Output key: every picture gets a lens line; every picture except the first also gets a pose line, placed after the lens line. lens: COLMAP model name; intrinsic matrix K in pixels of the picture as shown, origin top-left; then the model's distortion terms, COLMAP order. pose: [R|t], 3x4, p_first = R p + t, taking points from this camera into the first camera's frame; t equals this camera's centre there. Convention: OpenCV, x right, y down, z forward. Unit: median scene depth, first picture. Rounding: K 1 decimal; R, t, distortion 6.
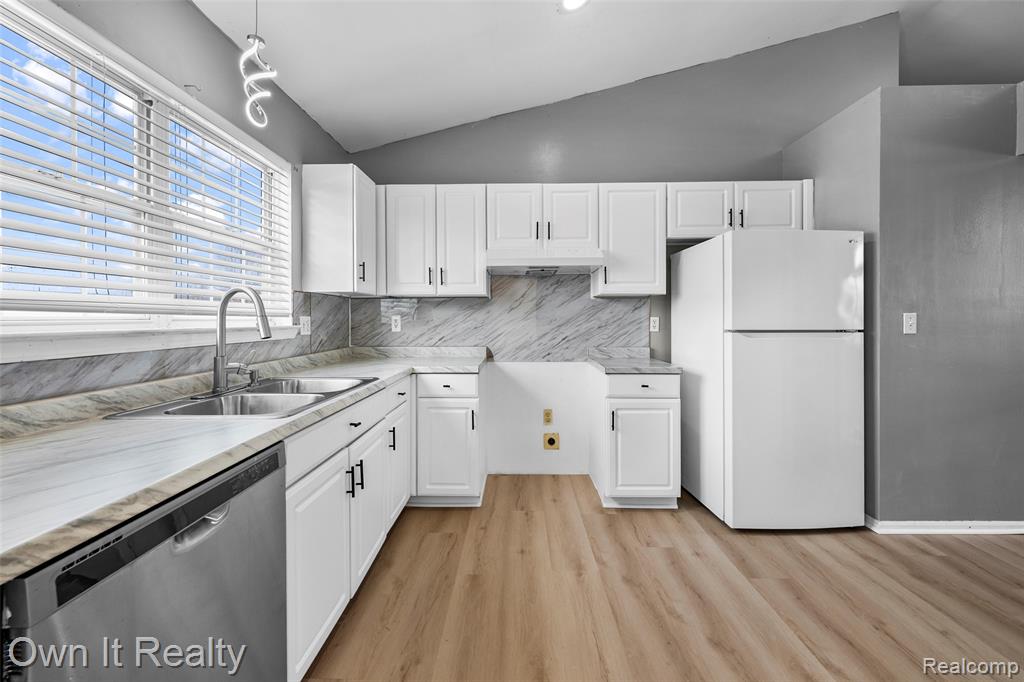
lens RADIAL K [[413.0, 0, 507.2], [0, 413.0, 323.2], [0, 0, 1]] dist [-0.003031, 0.000708]
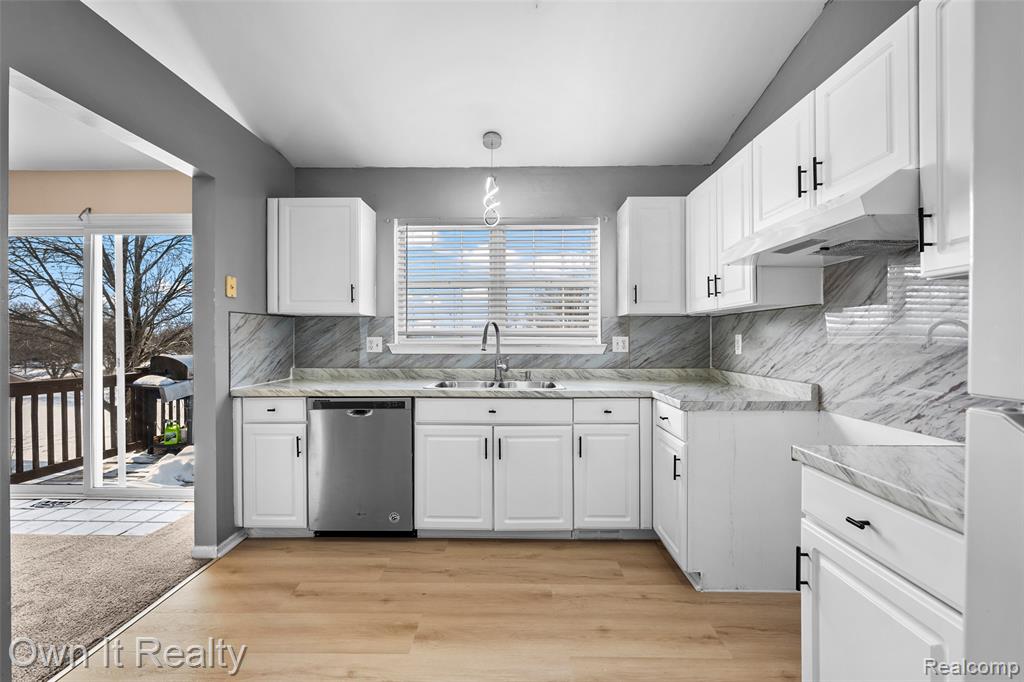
lens RADIAL K [[413.0, 0, 516.2], [0, 413.0, 340.0], [0, 0, 1]] dist [-0.003031, 0.000708]
pose [[0.010437, 0.006282, -0.999926, 0.649792], [-0.011496, 0.999915, 0.006162, -0.009835], [0.999879, 0.011431, 0.010508, 0.636242]]
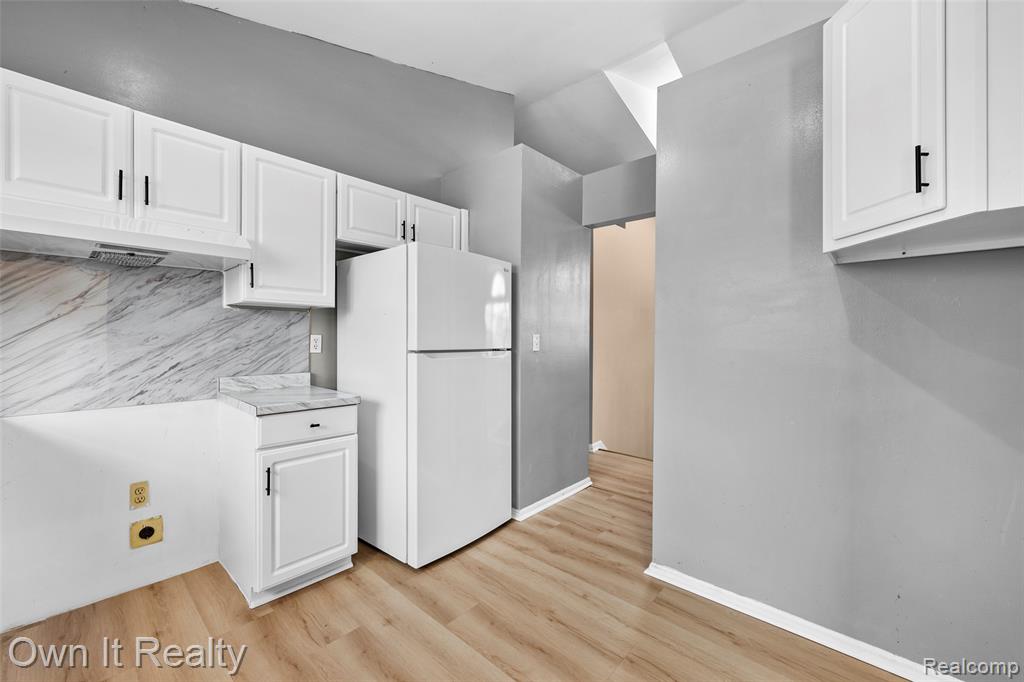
lens RADIAL K [[413.0, 0, 515.9], [0, 413.0, 338.5], [0, 0, 1]] dist [-0.003031, 0.000708]
pose [[0.650454, 0.005210, 0.759528, -0.004795], [-0.002137, 0.999985, -0.005030, -0.004997], [-0.759542, 0.001649, 0.650456, 0.201628]]
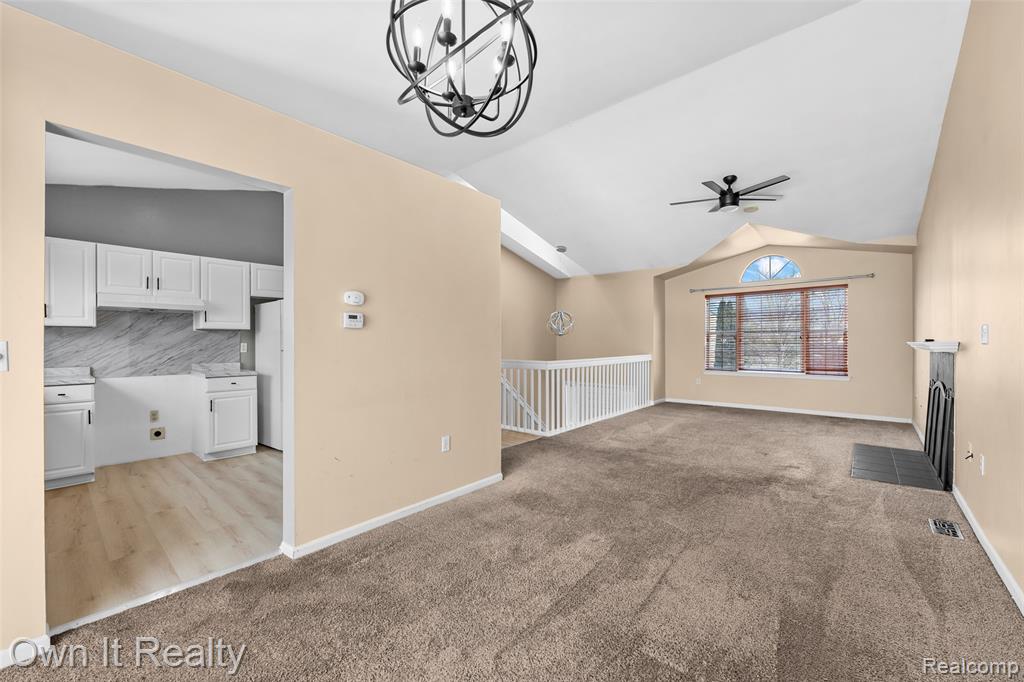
lens RADIAL K [[413.0, 0, 519.4], [0, 413.0, 342.9], [0, 0, 1]] dist [-0.003031, 0.000708]
pose [[0.635533, 0.000829, 0.772073, -0.217951], [0.007171, 0.999950, -0.006976, 0.003649], [-0.772040, 0.009970, 0.635495, -0.933785]]
